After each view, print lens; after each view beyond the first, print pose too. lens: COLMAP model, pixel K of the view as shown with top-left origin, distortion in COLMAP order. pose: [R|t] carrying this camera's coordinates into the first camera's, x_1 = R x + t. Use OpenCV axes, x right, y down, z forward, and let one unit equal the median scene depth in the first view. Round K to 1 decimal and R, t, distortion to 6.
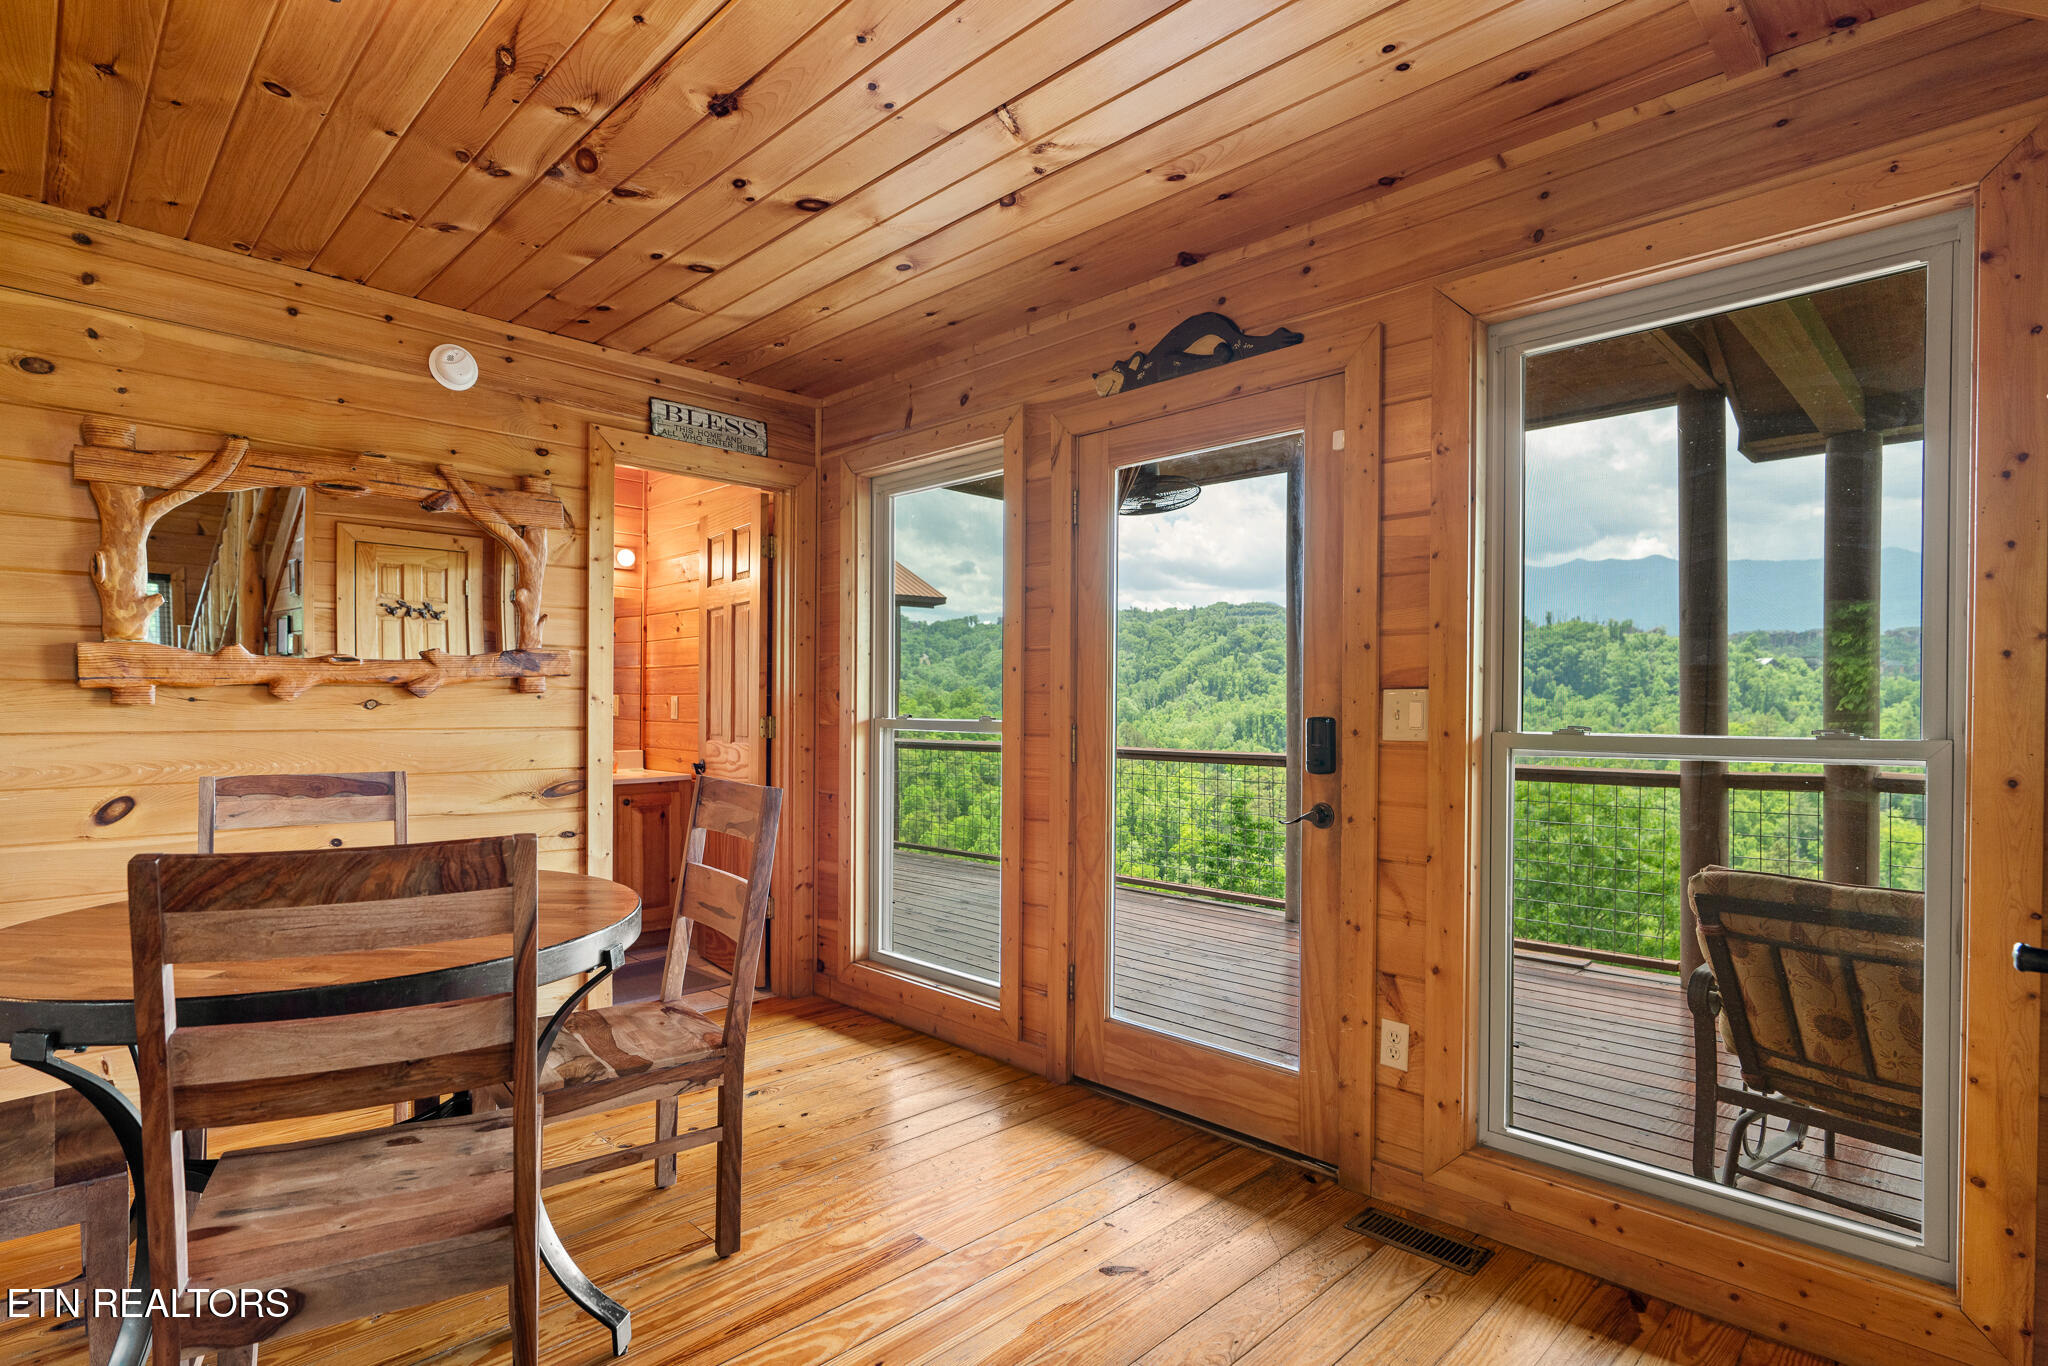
lens RADIAL K [[998.1, 0, 1055.3], [0, 998.1, 718.5], [0, 0, 1]] dist [0.000308, -0.000248]
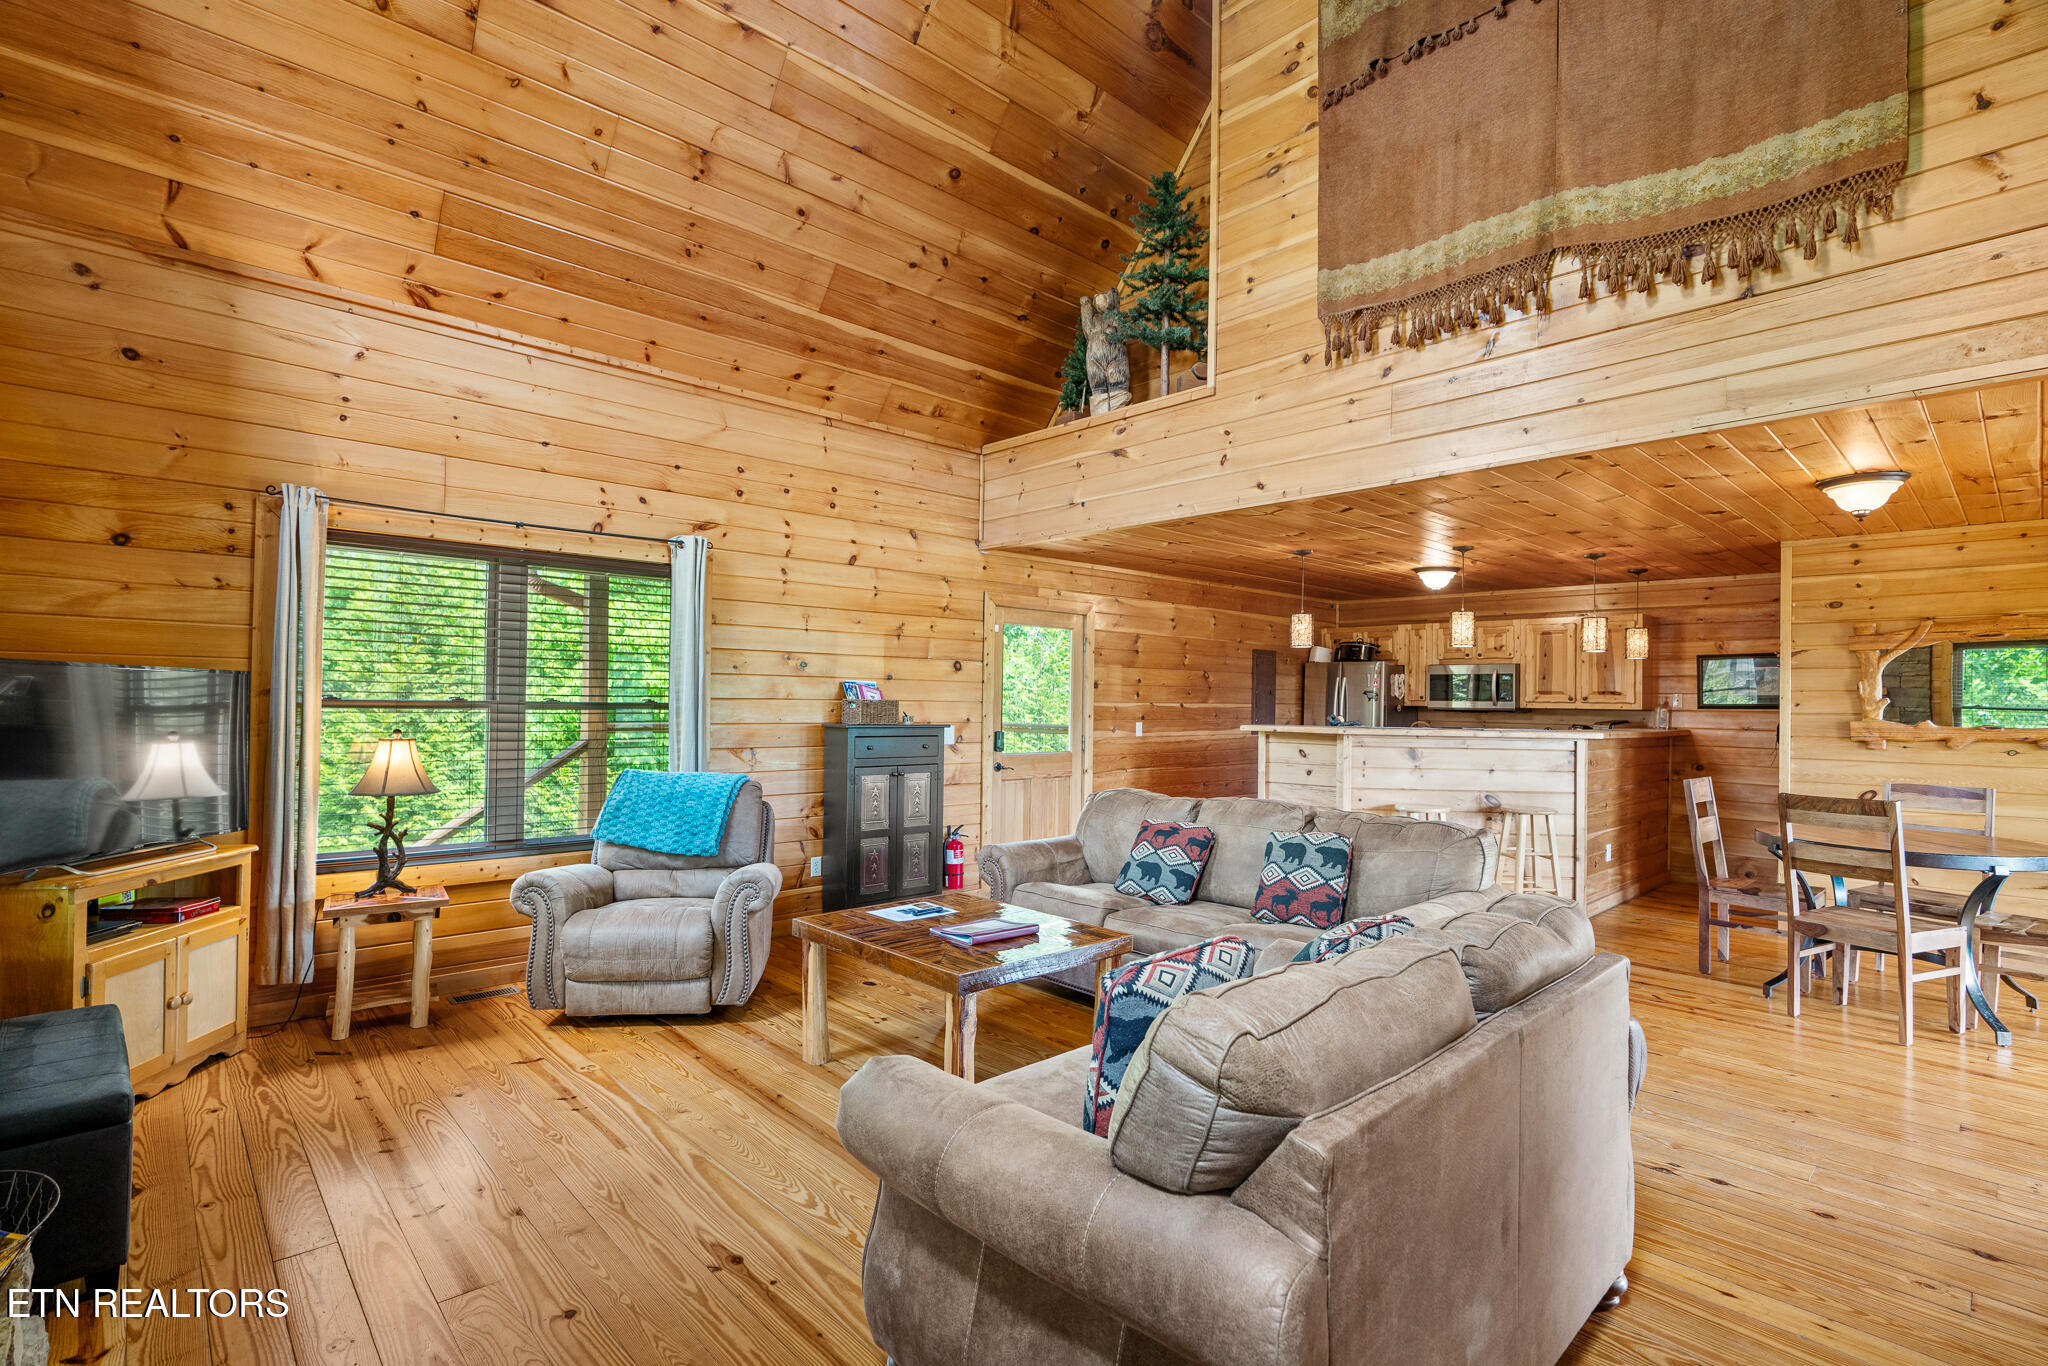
lens RADIAL K [[947.5, 0, 1015.1], [0, 947.5, 684.6], [0, 0, 1]] dist [-0.017607, 0.008119]
pose [[-0.043911, -0.027644, -0.998653, 1.185263], [-0.030901, 0.999176, -0.026300, -0.041425], [0.998557, 0.029704, -0.044729, -0.774679]]
